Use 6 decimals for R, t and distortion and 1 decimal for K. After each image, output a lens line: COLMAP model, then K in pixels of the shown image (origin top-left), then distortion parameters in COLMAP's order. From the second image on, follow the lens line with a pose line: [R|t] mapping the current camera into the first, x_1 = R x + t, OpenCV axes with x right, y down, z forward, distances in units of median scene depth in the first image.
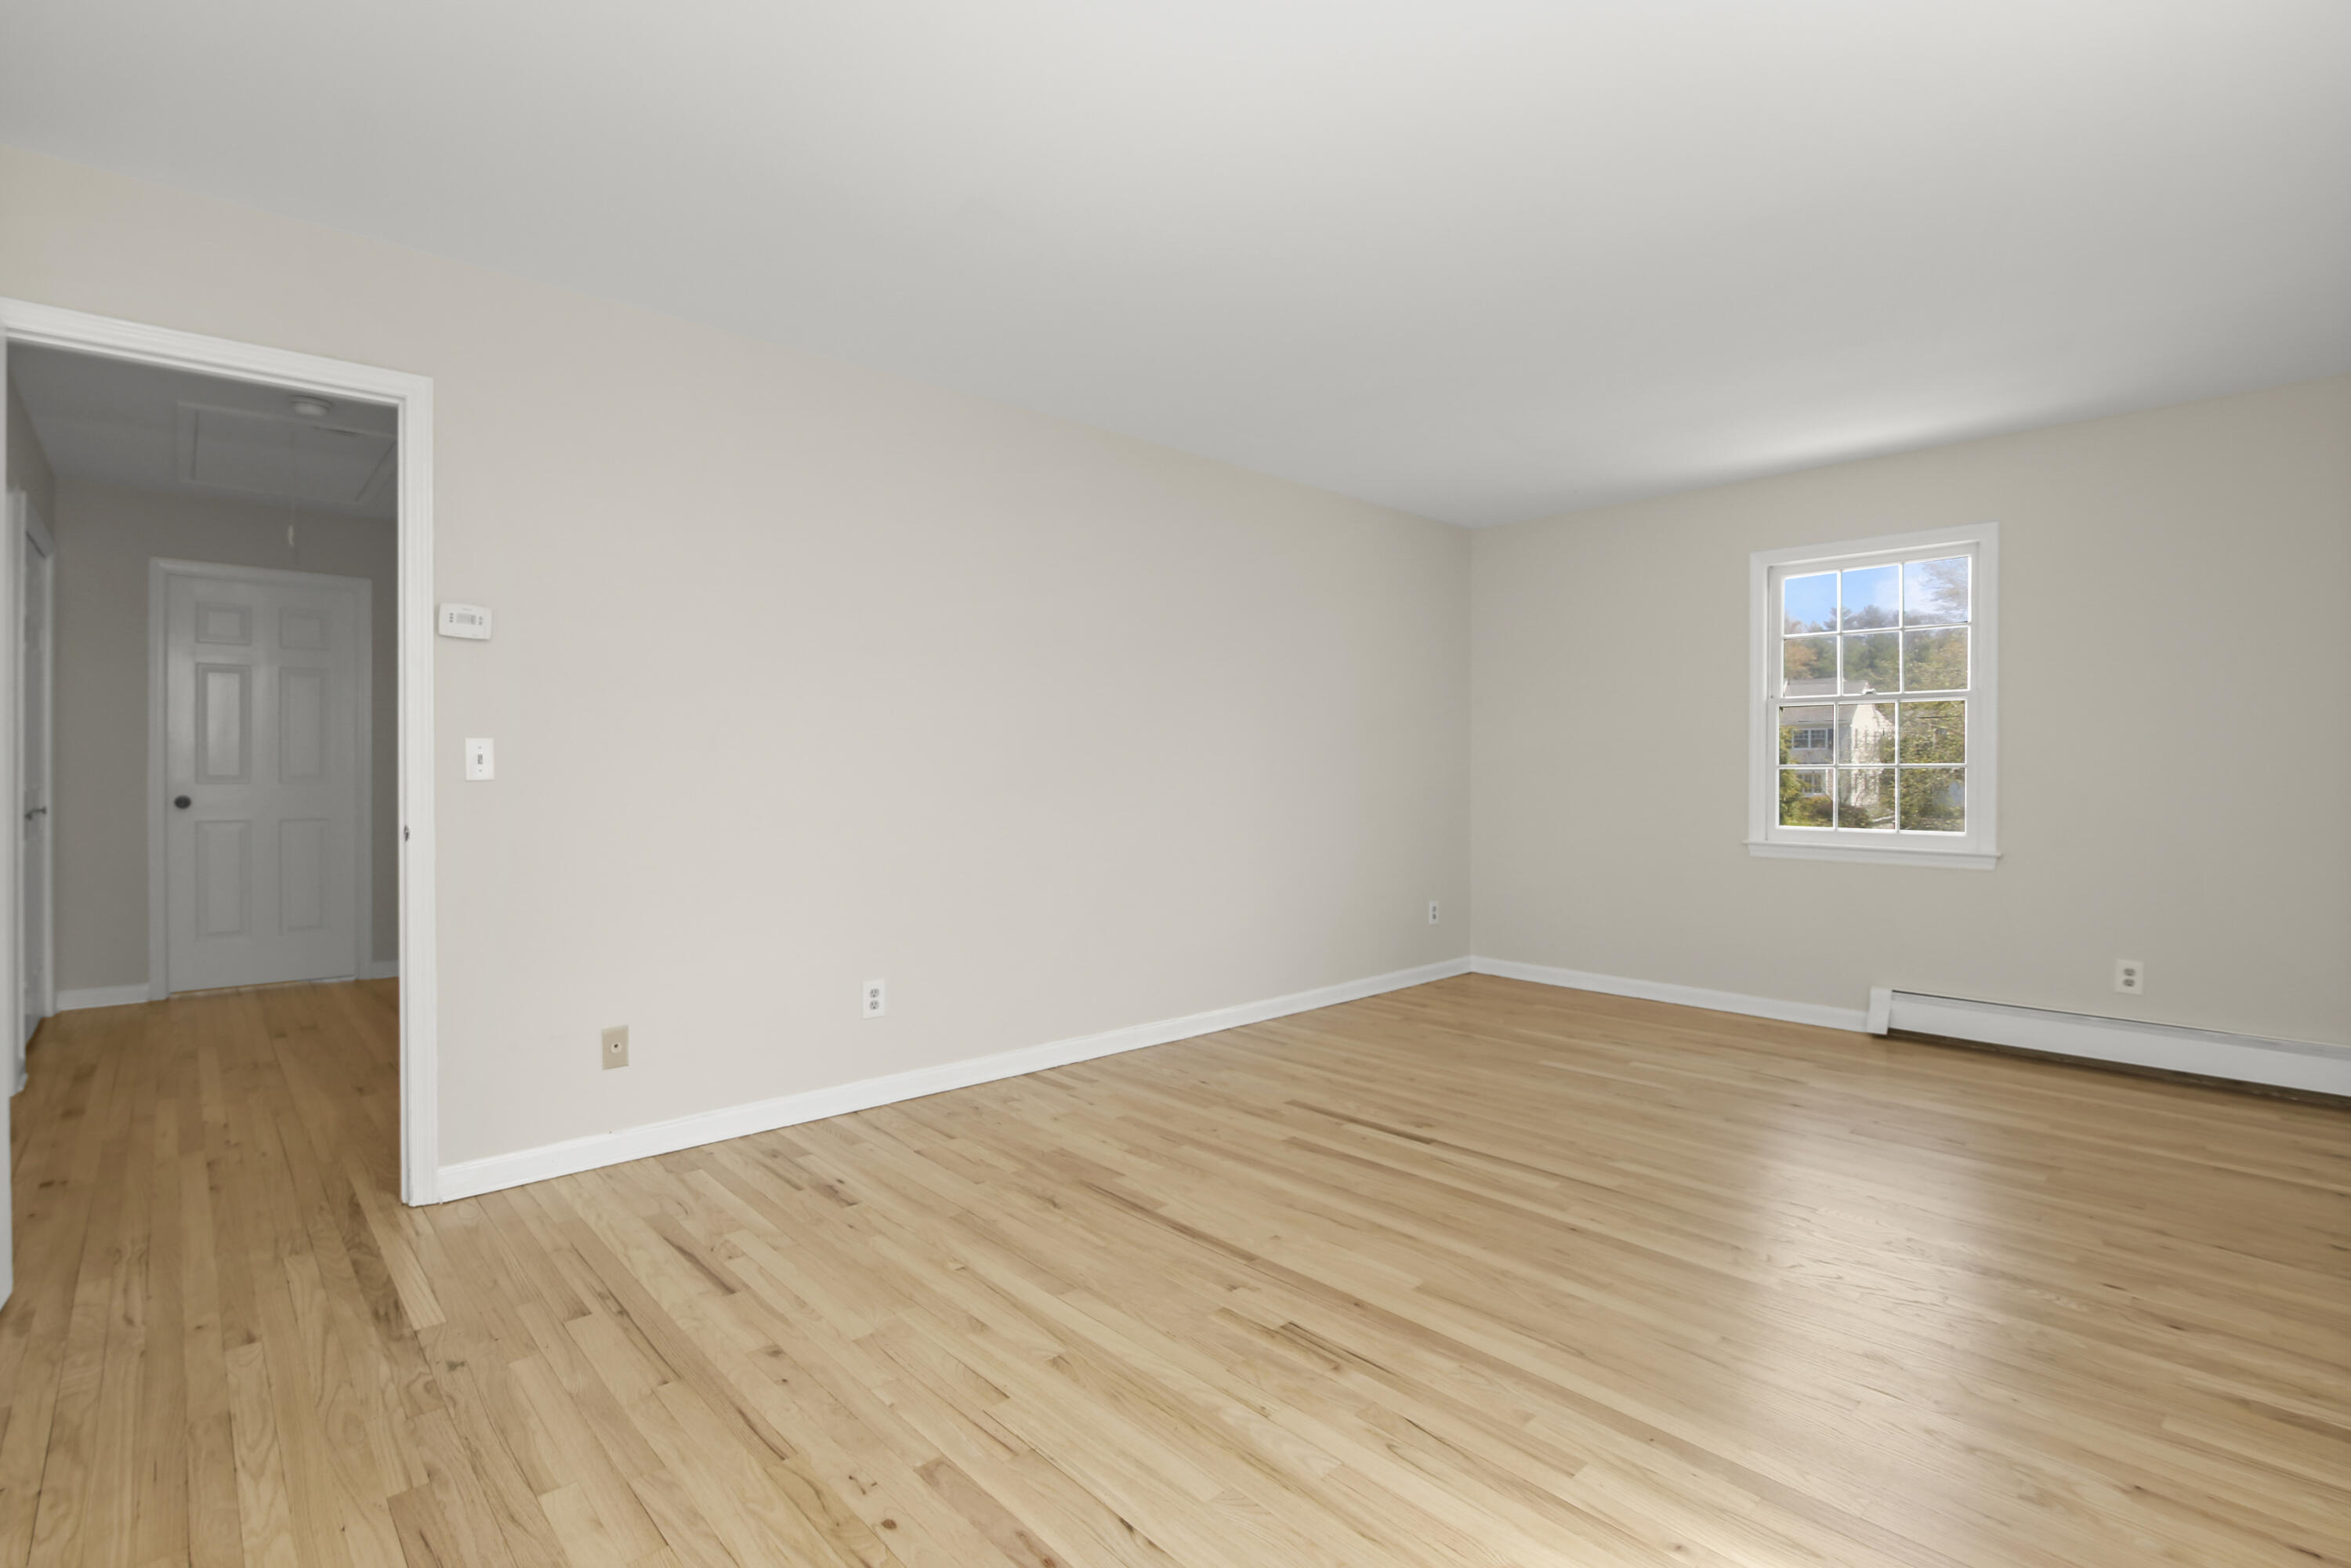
lens RADIAL K [[1094.2, 0, 1165.6], [0, 1094.2, 770.3], [0, 0, 1]] dist [-0.021998, 0.000699]
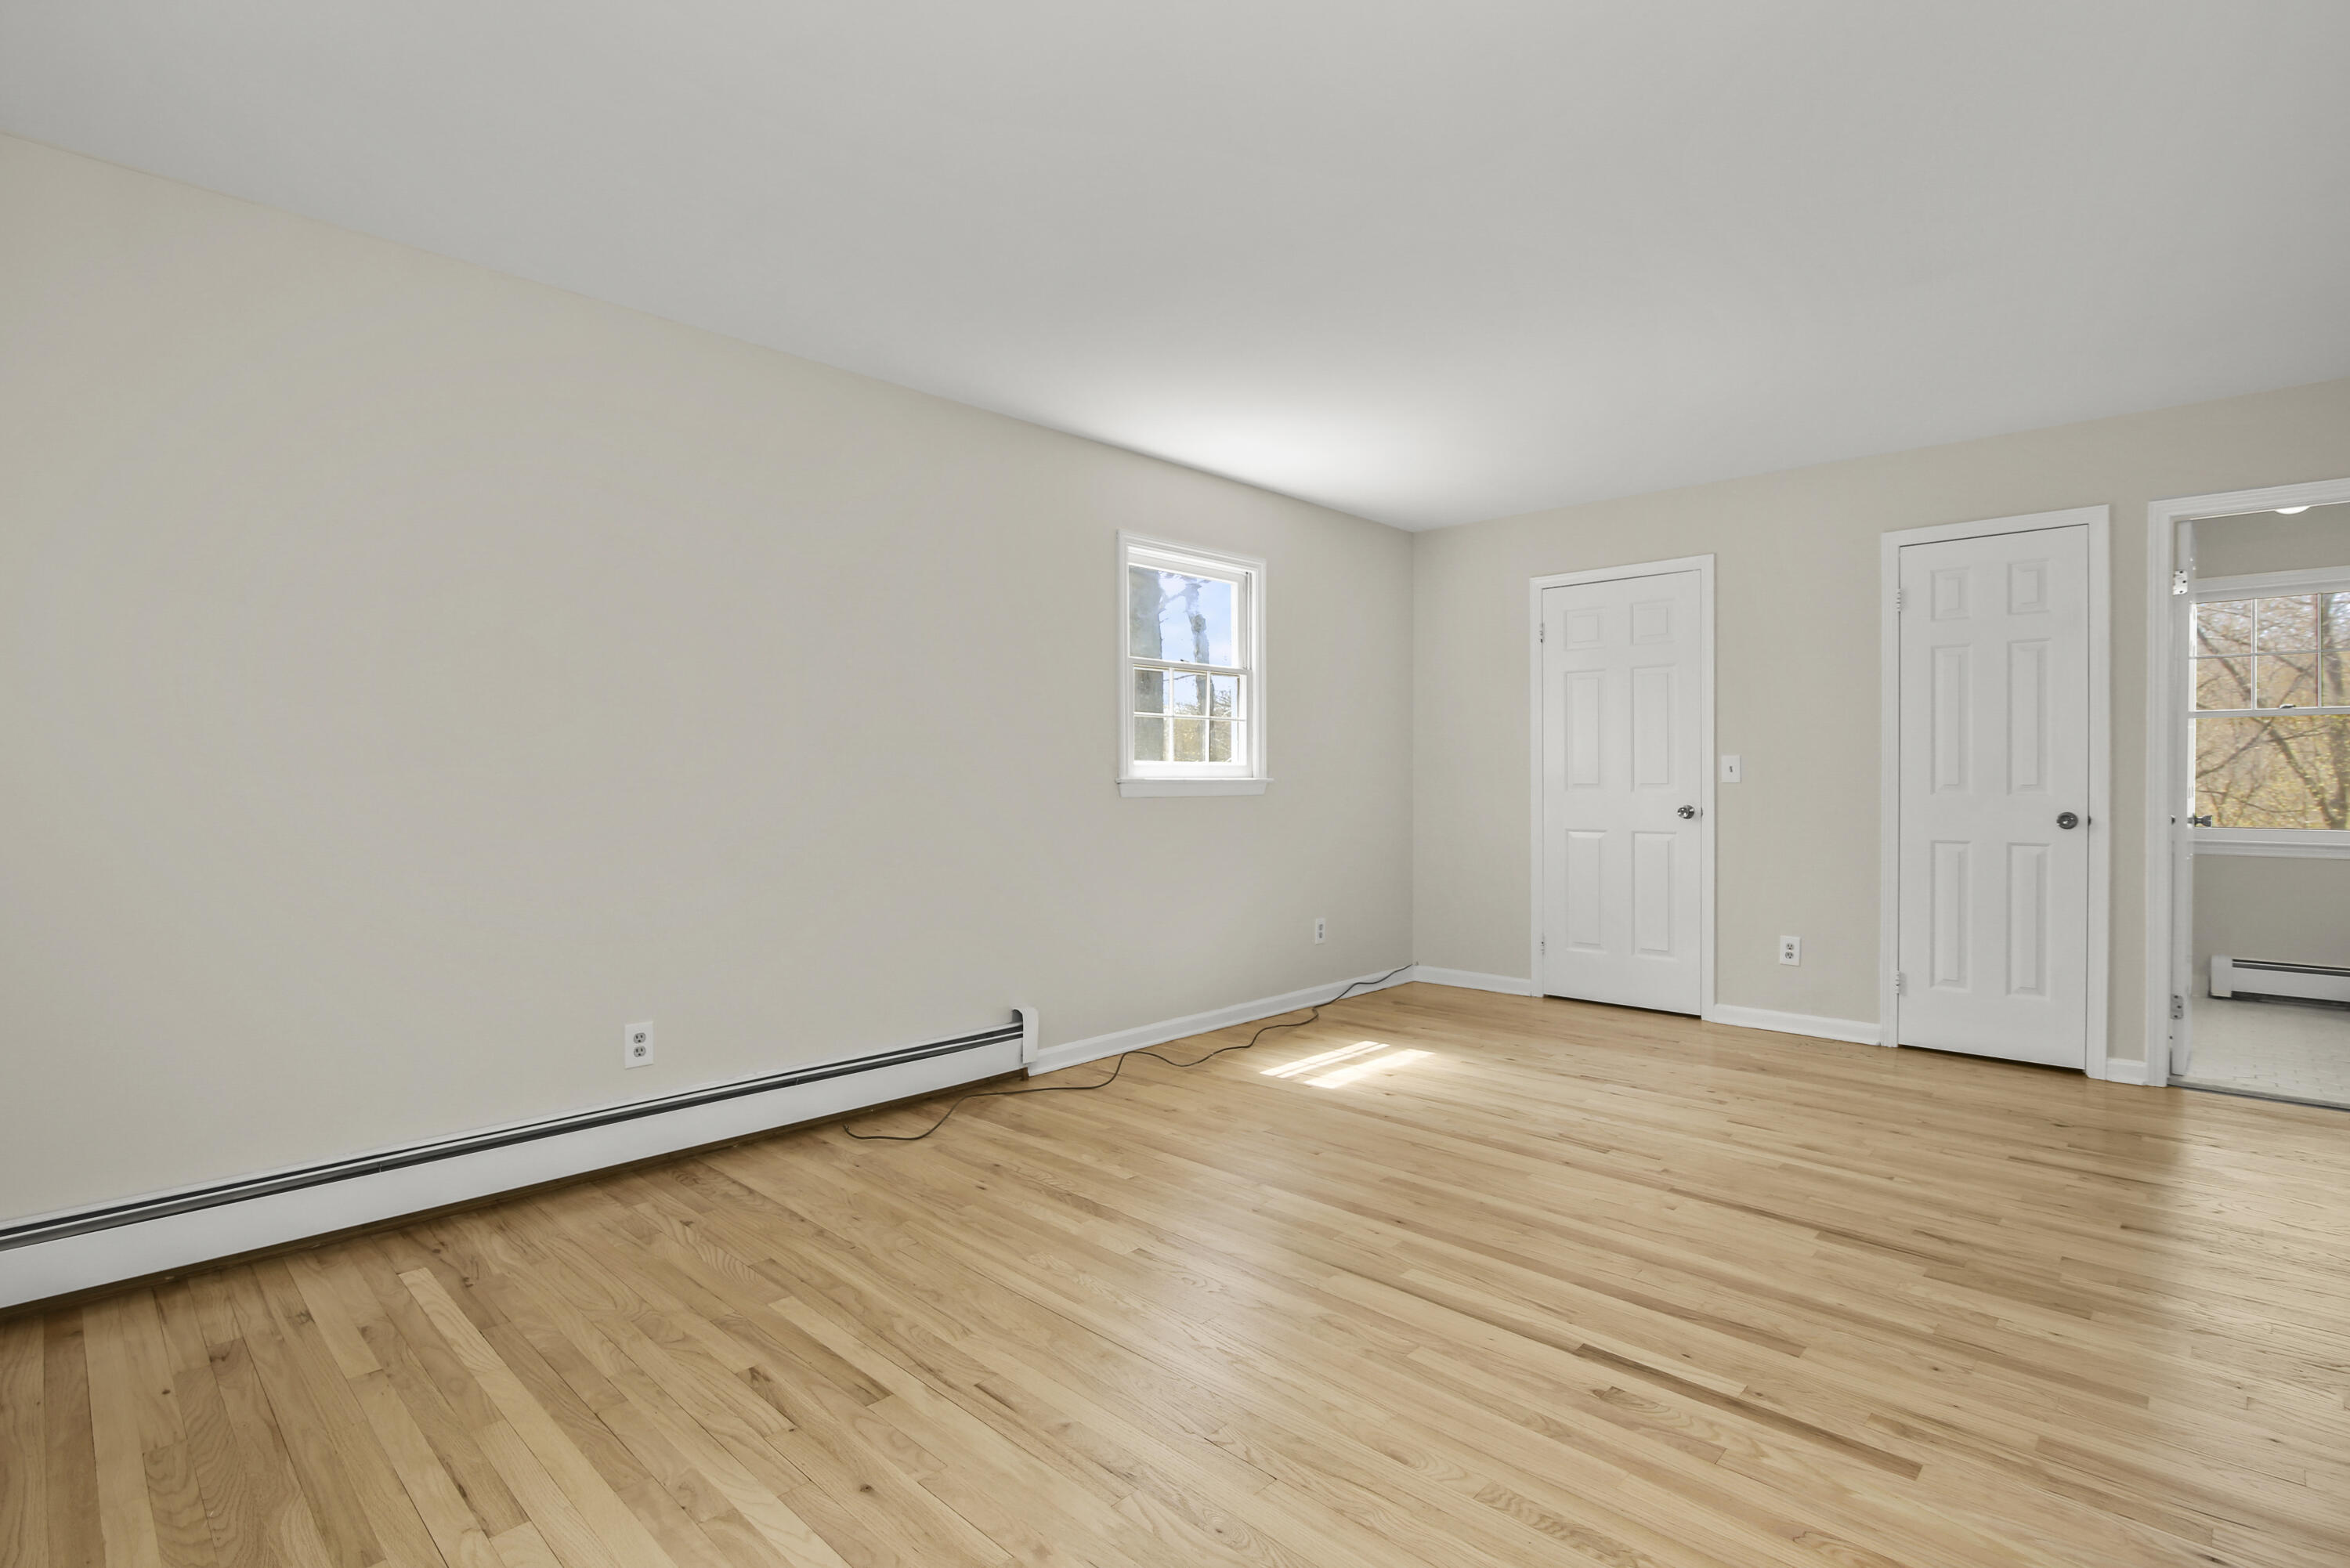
lens RADIAL K [[1093.7, 0, 1165.1], [0, 1093.7, 770.4], [0, 0, 1]] dist [-0.021998, 0.000699]
pose [[-0.998770, -0.000704, -0.049575, 0.645384], [-0.000577, 0.999997, -0.002564, -0.004788], [0.049577, -0.002532, -0.998767, 2.013297]]
